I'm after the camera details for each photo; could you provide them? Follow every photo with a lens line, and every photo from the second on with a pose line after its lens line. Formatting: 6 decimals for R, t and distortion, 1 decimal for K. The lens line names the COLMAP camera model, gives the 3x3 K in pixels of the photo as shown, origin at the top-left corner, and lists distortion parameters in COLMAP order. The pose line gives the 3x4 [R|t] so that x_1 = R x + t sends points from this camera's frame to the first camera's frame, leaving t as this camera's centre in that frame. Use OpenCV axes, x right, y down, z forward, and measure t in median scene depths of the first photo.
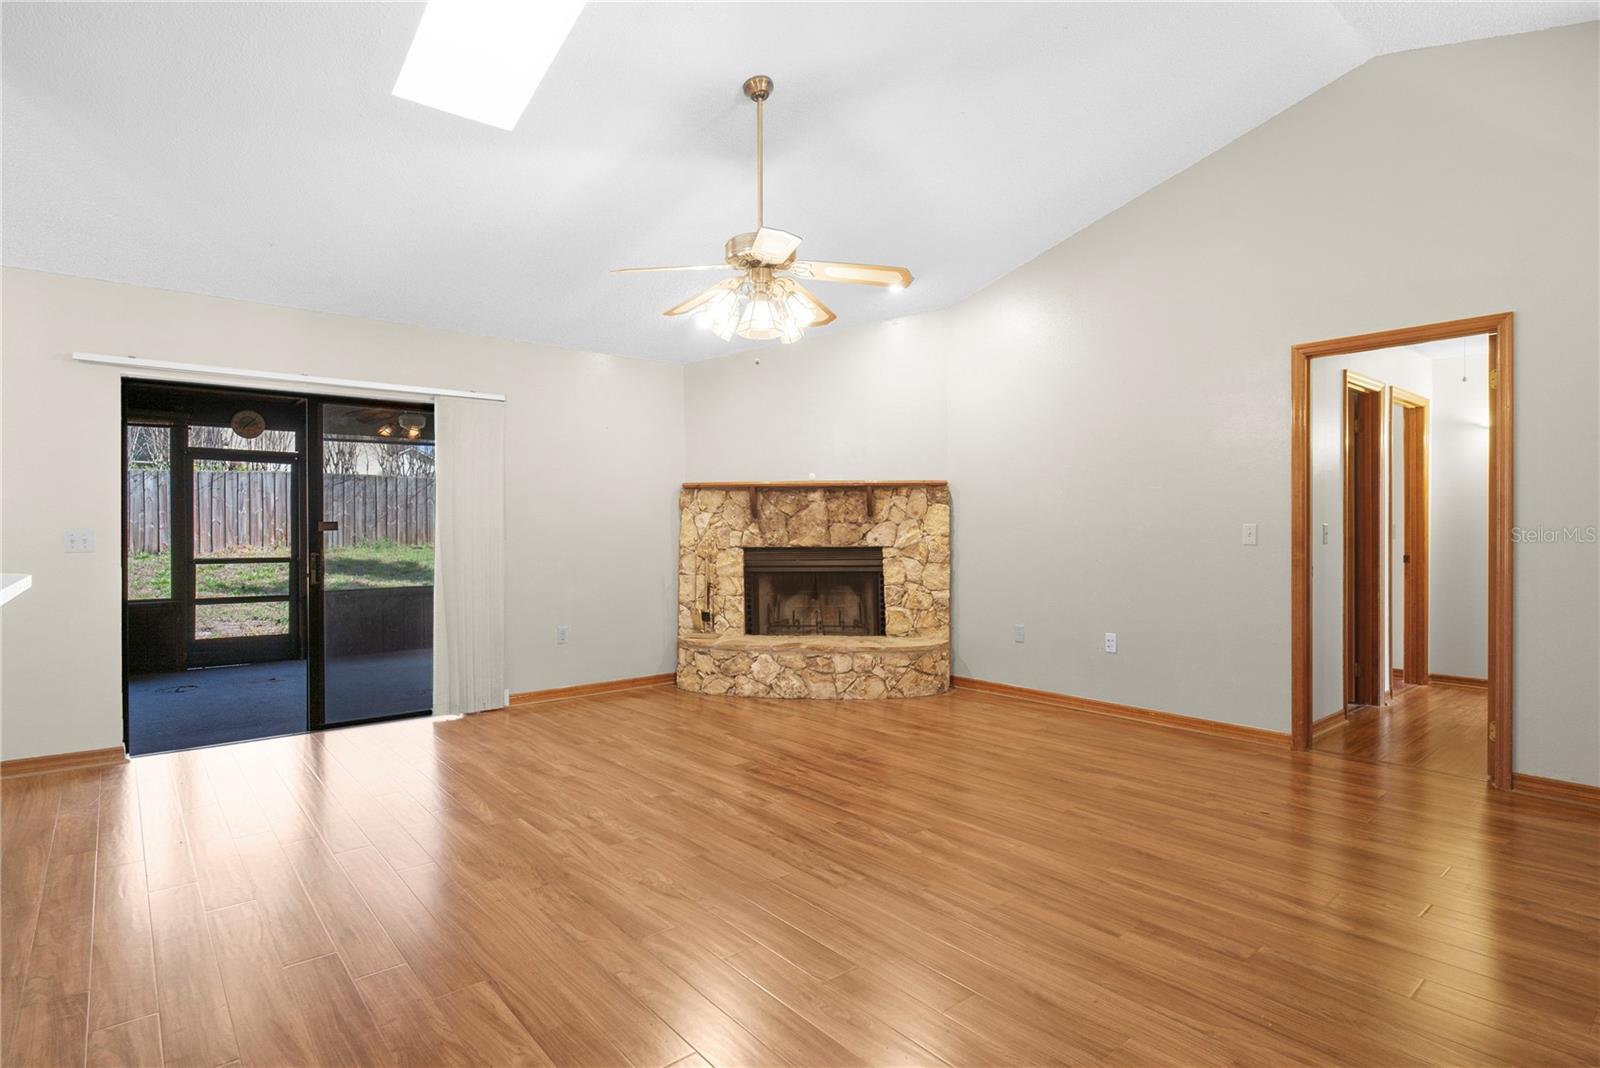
lens RADIAL K [[824.5, 0, 800.4], [0, 824.5, 531.8], [0, 0, 1]] dist [-0.005317, 0.000168]
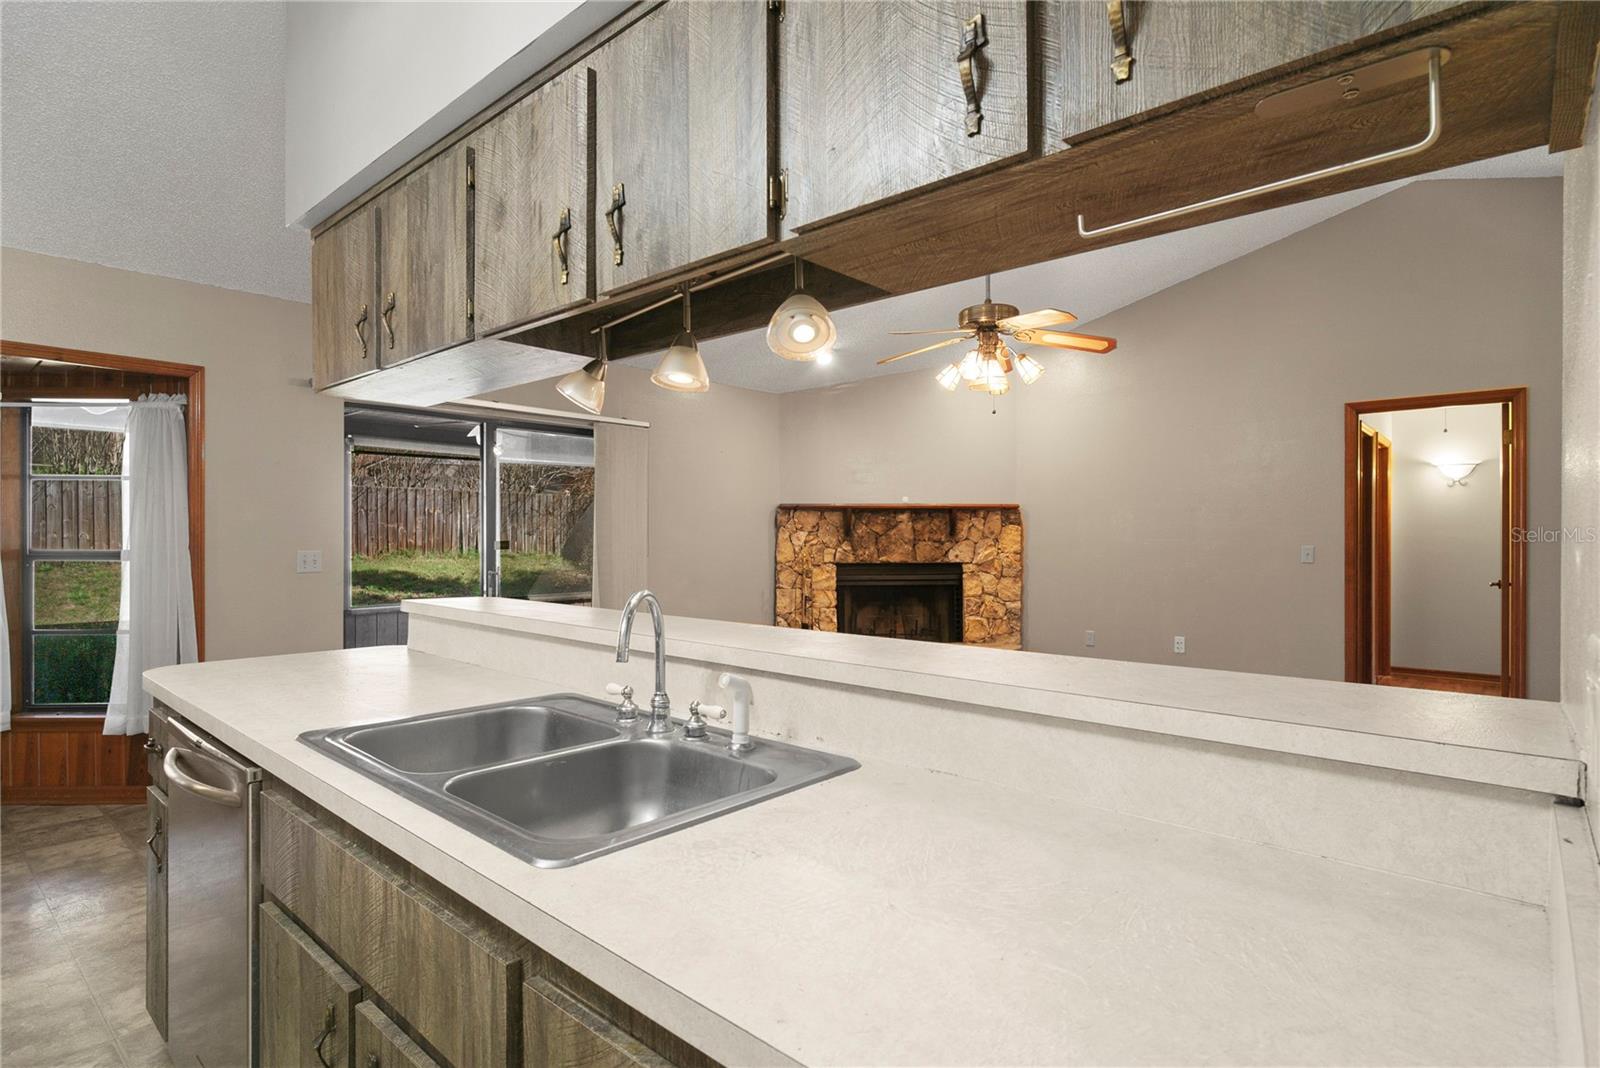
lens RADIAL K [[824.5, 0, 795.9], [0, 824.5, 535.2], [0, 0, 1]] dist [-0.005317, 0.000168]
pose [[0.988581, 0.003749, 0.150644, -0.293609], [-0.002910, 0.999979, -0.005788, -0.012288], [-0.150663, 0.005284, 0.988571, -0.074874]]
